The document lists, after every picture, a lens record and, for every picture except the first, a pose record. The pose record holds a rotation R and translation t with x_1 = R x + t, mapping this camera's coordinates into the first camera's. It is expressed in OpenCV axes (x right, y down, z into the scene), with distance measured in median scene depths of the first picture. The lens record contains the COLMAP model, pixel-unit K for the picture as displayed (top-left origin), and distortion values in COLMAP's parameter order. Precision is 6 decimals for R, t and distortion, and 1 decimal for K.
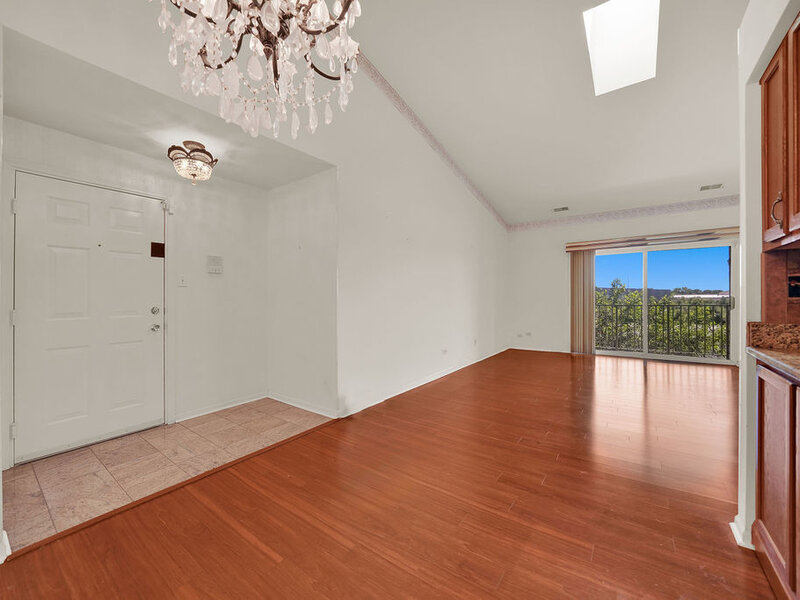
lens RADIAL K [[325.8, 0, 402.8], [0, 325.8, 294.3], [0, 0, 1]] dist [-0.002015, -0.000045]
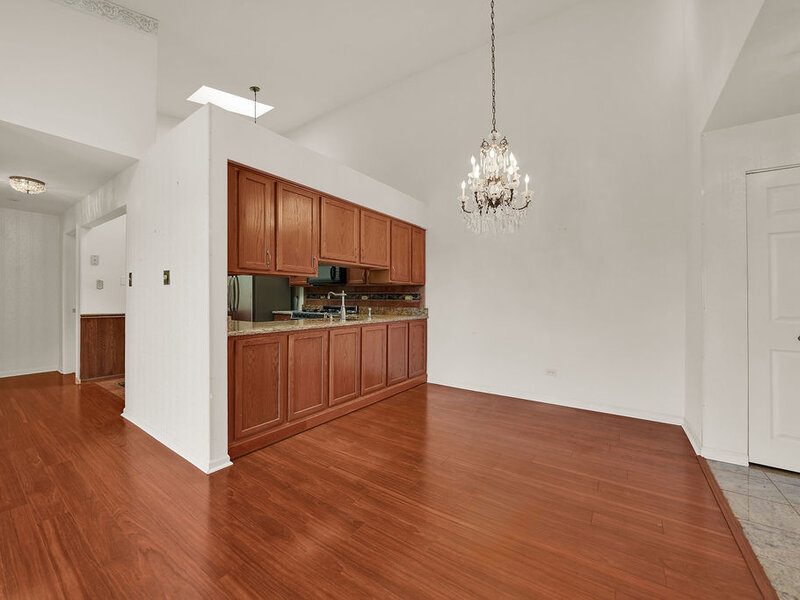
lens RADIAL K [[320.7, 0, 400.0], [0, 320.7, 300.0], [0, 0, 1]] dist [-0.000034, -0.000047]
pose [[-0.999929, 0.000303, 0.011873, 0.067292], [0.000161, 0.999928, -0.011977, 0.009994], [-0.011876, -0.011974, -0.999858, 0.659197]]
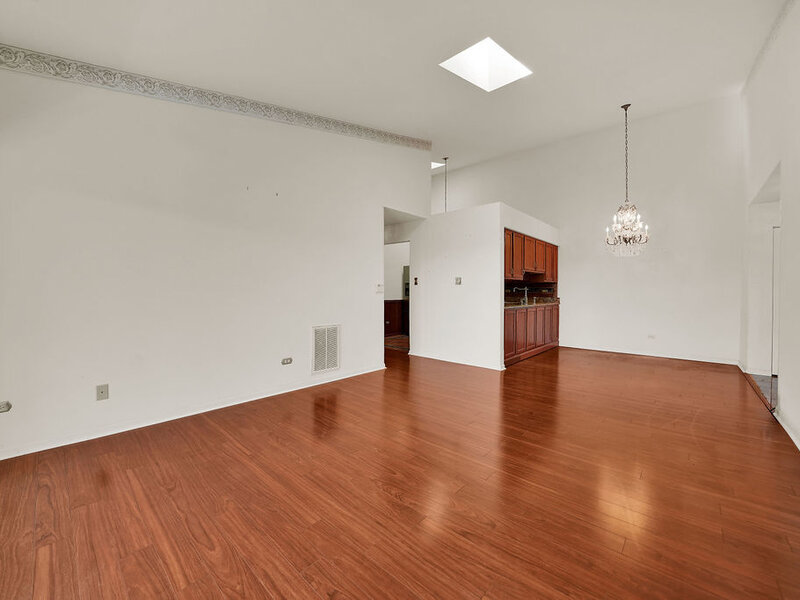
lens RADIAL K [[325.8, 0, 402.8], [0, 325.8, 294.3], [0, 0, 1]] dist [-0.002015, -0.000045]
pose [[-0.993210, -0.003513, 0.116283, 0.520828], [-0.003860, 0.999989, -0.002757, 0.013600], [-0.116272, -0.003187, -0.993212, 1.245418]]
